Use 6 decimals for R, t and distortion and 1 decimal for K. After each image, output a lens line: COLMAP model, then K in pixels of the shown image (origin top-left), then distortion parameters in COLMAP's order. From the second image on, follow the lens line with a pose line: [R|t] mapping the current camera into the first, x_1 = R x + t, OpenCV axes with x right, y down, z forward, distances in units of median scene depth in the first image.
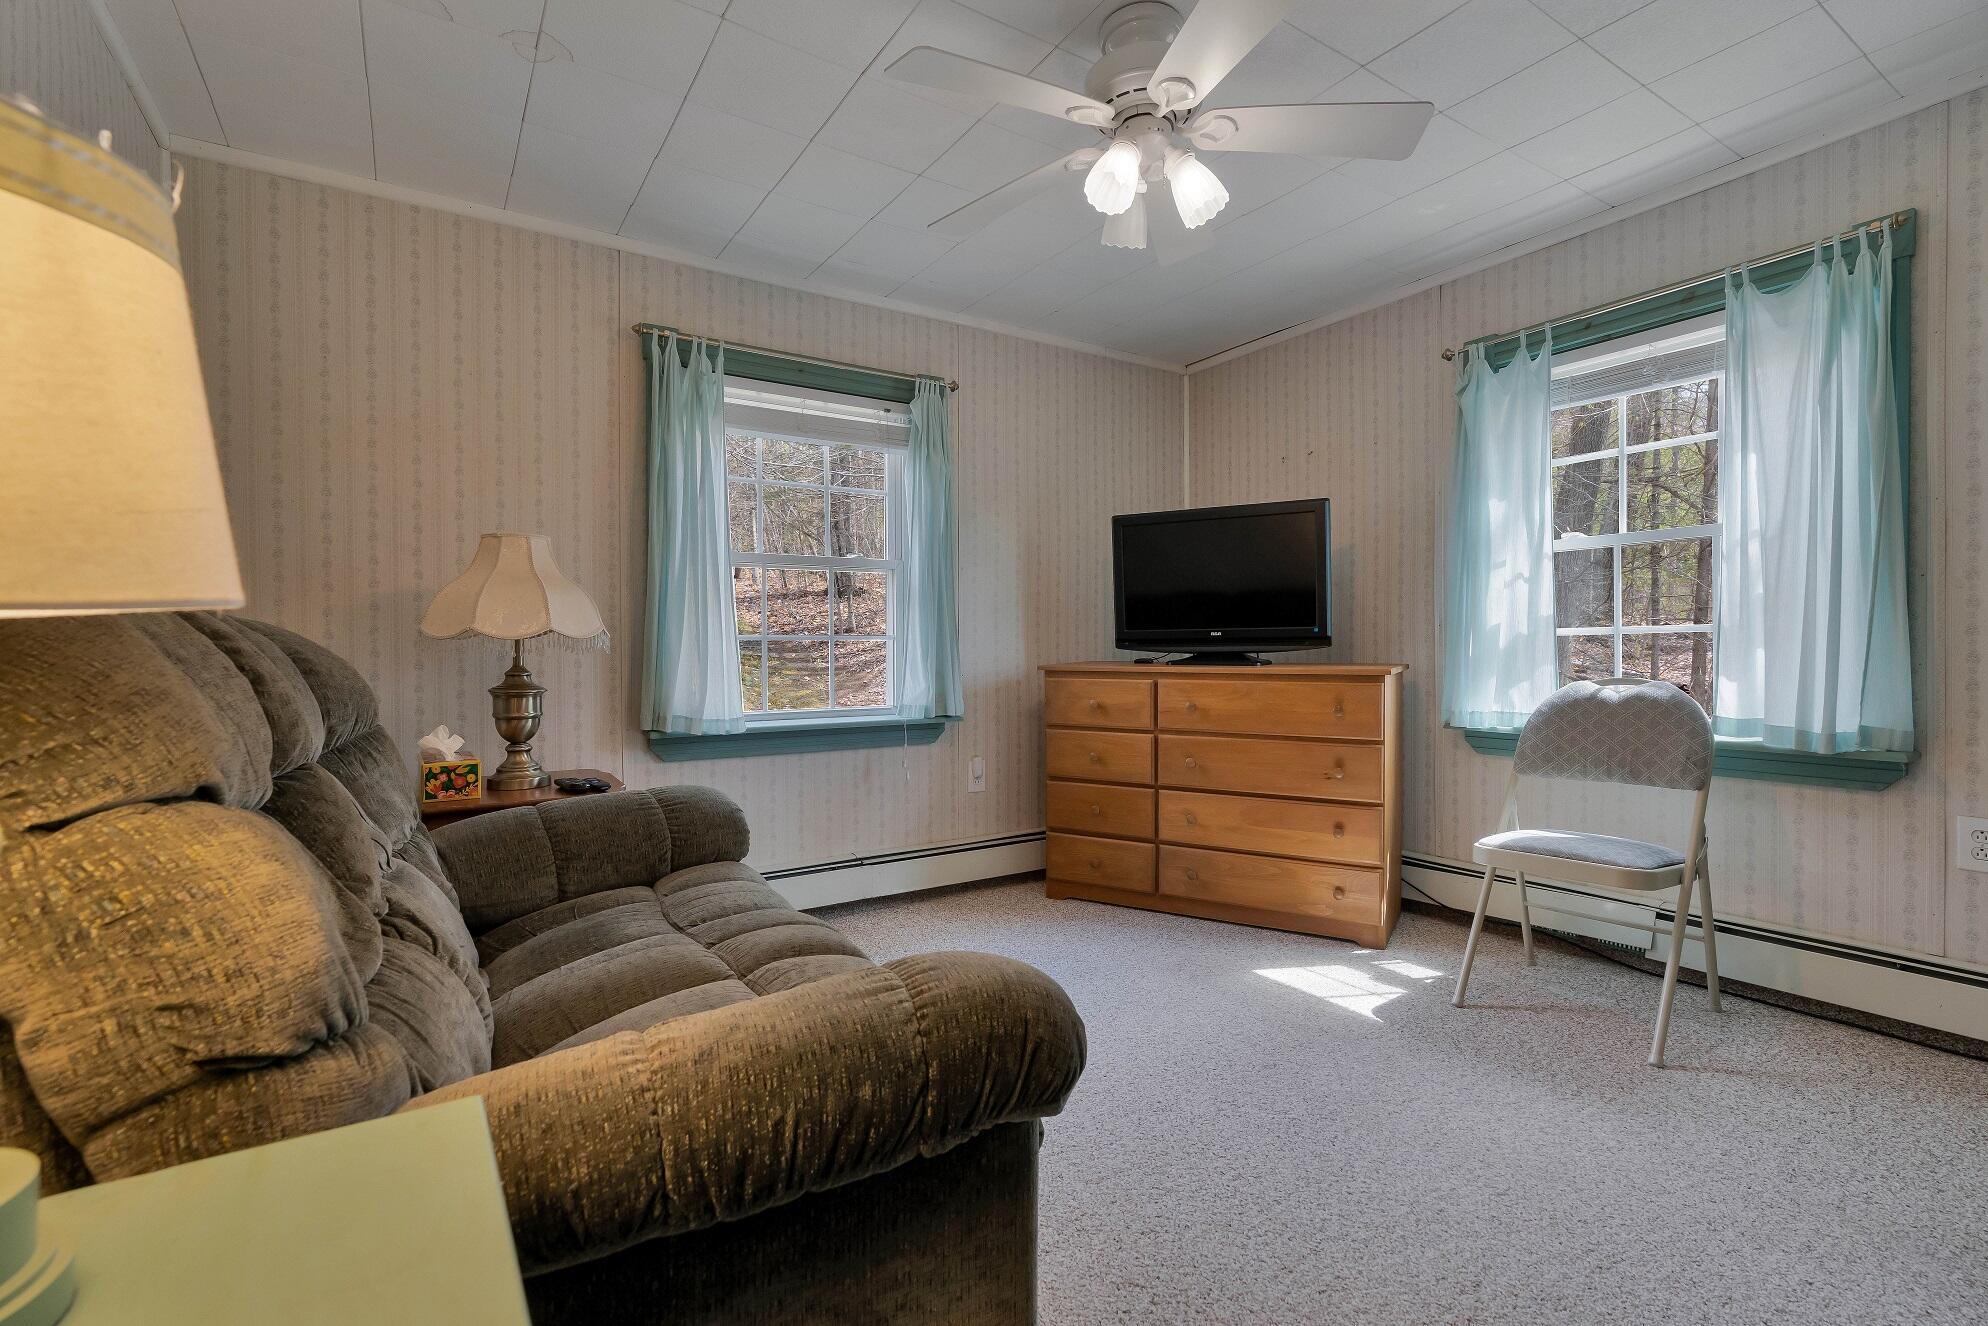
lens RADIAL K [[898.8, 0, 988.5], [0, 898.8, 658.8], [0, 0, 1]] dist [-0.004201, 0.000686]
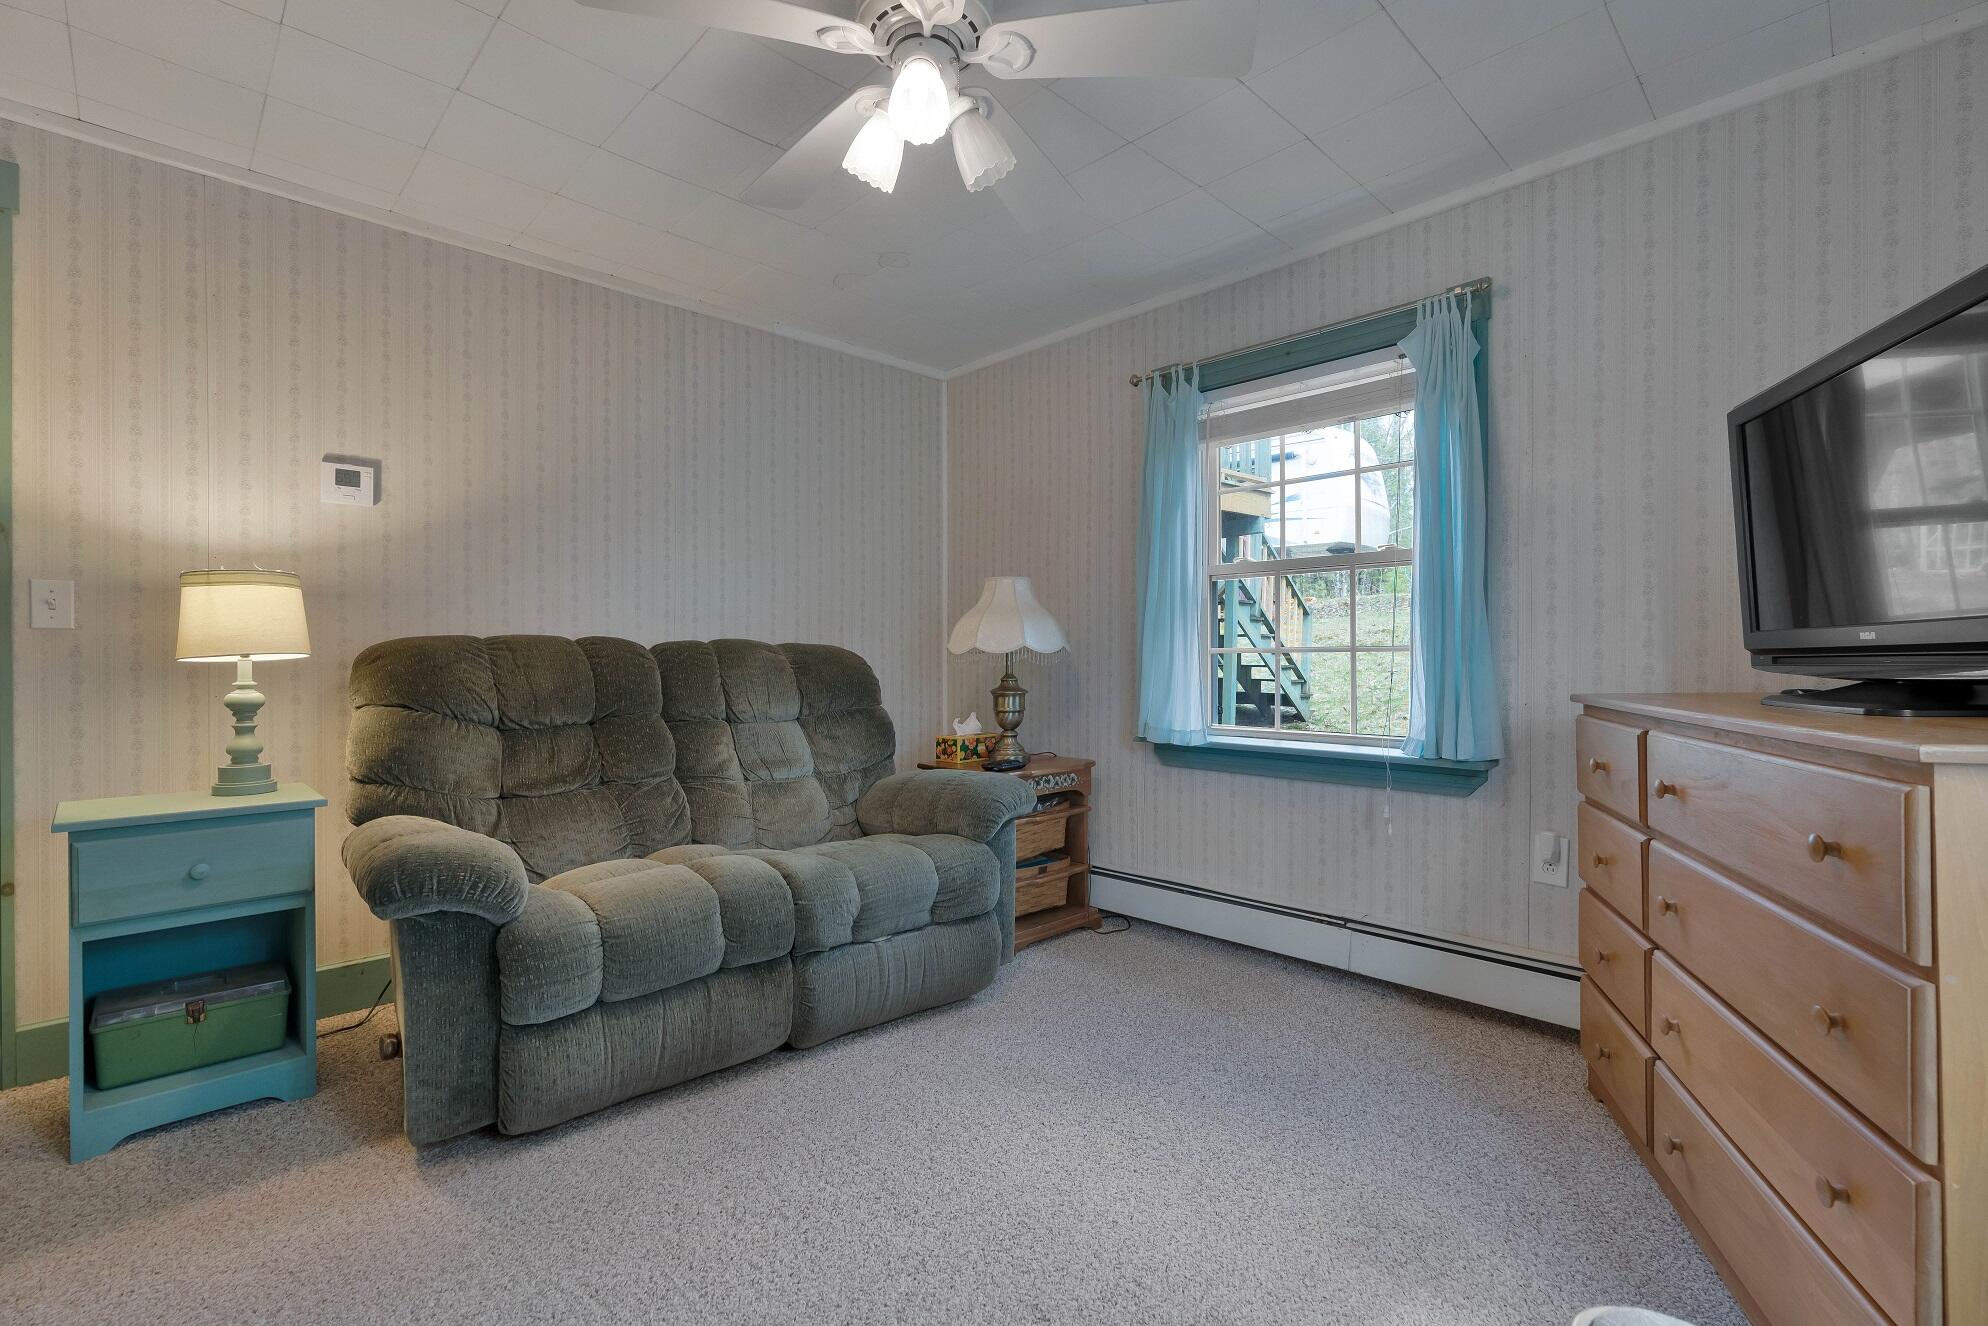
lens RADIAL K [[898.8, 0, 985.3], [0, 898.8, 655.6], [0, 0, 1]] dist [-0.004201, 0.000686]
pose [[0.187068, 0.005240, -0.982333, 0.623066], [-0.010126, 0.999943, 0.003406, -0.018379], [0.982295, 0.009310, 0.187111, 0.541675]]
